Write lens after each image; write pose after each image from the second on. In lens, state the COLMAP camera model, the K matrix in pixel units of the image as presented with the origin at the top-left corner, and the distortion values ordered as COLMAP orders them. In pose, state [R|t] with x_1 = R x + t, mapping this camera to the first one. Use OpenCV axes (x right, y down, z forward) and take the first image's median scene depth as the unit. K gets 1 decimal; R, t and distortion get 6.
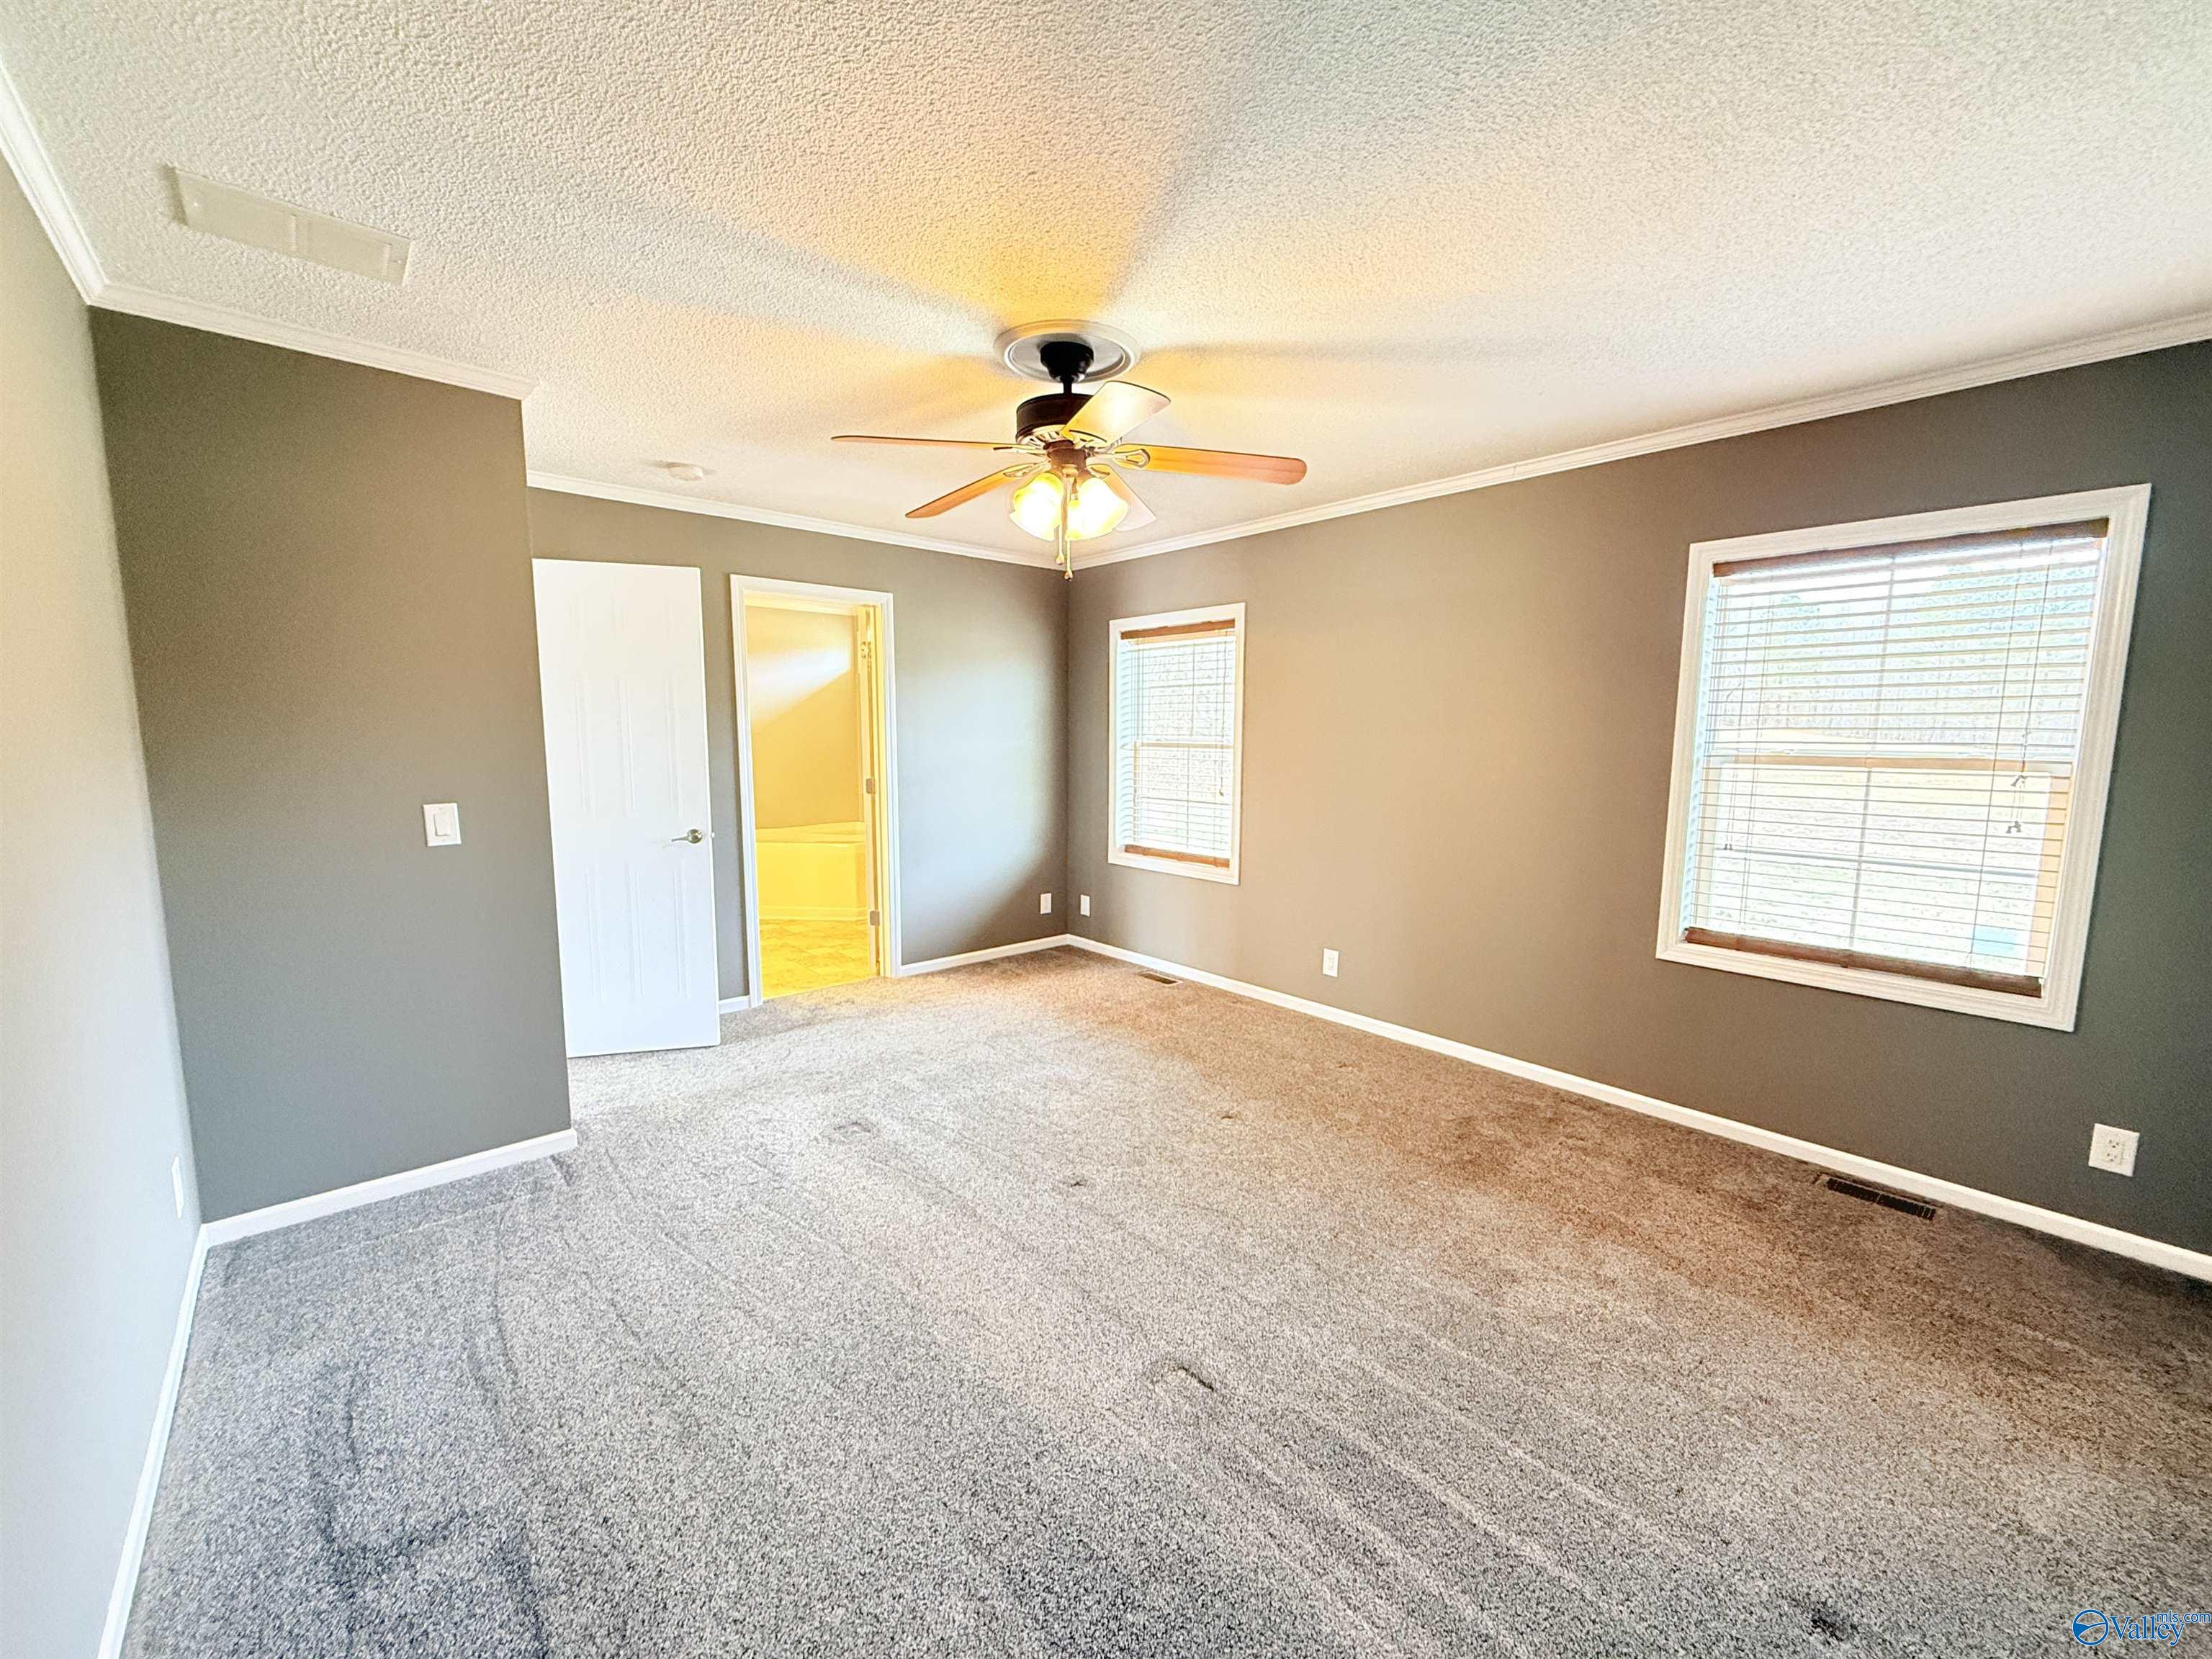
lens RADIAL K [[873.4, 0, 1100.6], [0, 873.4, 836.5], [0, 0, 1]] dist [0.000058, -0.000050]
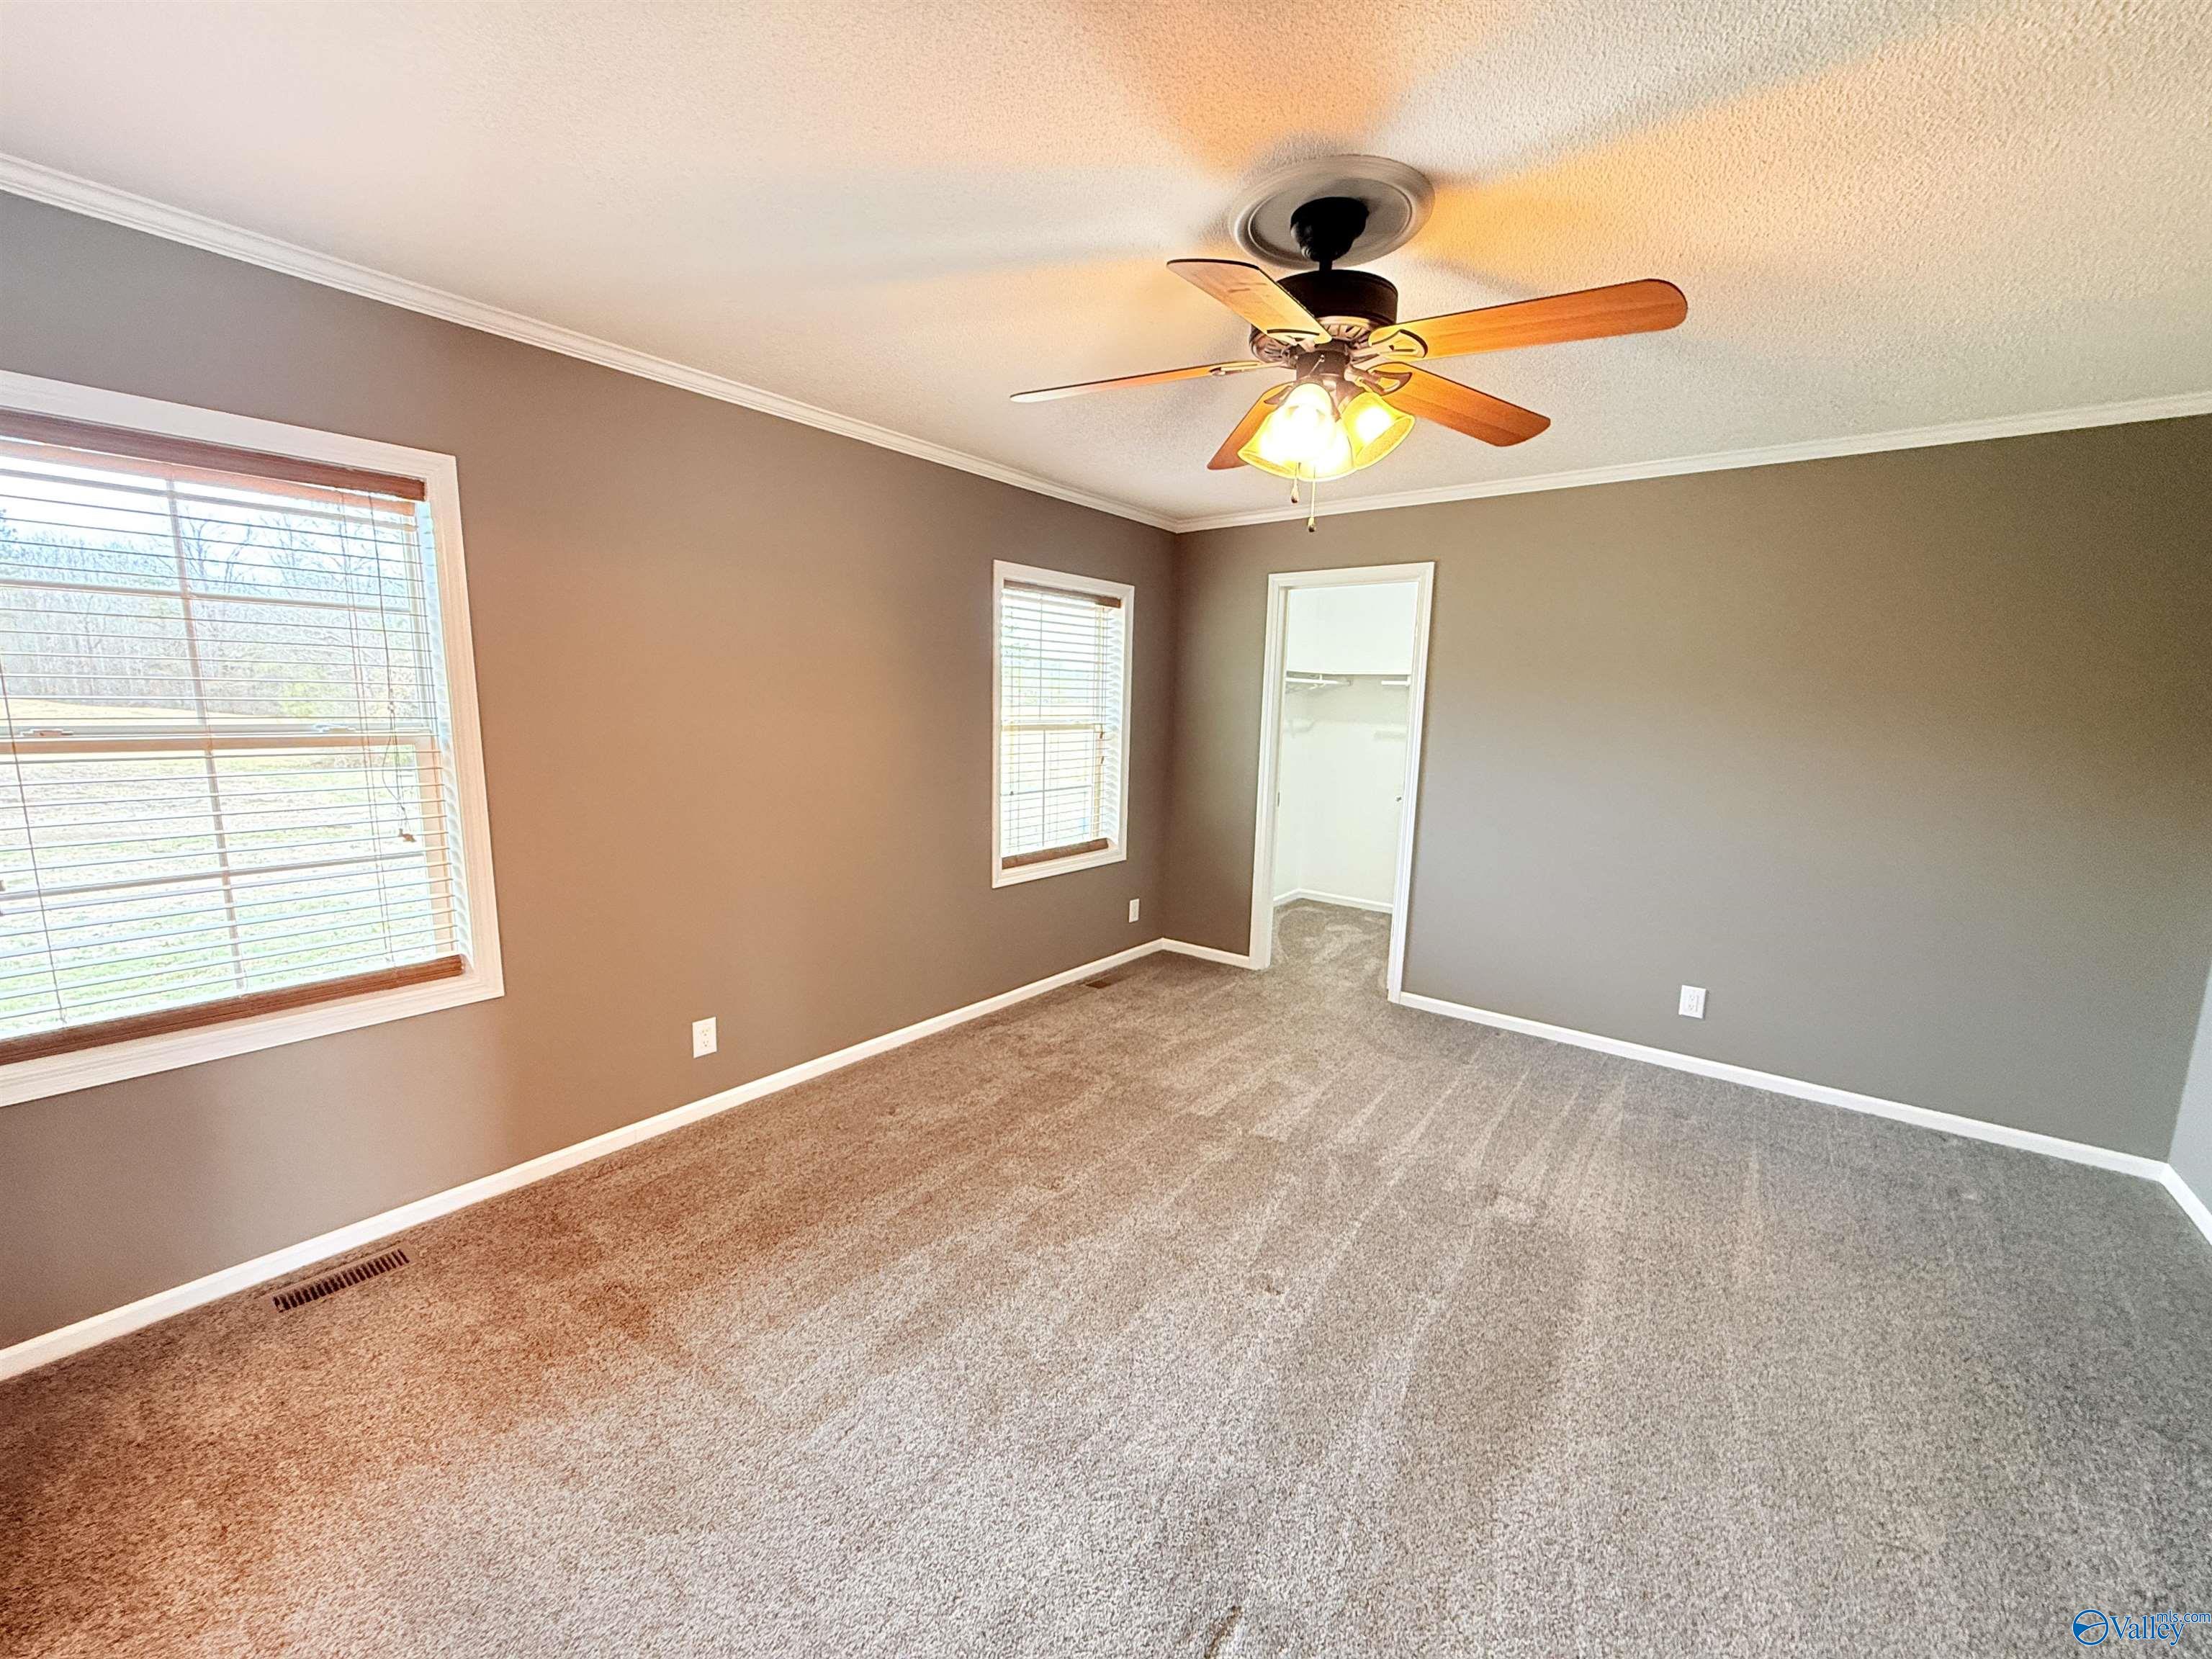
lens RADIAL K [[873.4, 0, 1103.1], [0, 873.4, 835.8], [0, 0, 1]] dist [0.000058, -0.000050]
pose [[-0.181485, -0.162500, 0.969875, -0.777916], [0.096412, 0.978561, 0.181996, -0.191972], [-0.978656, 0.126537, -0.161927, 1.334156]]
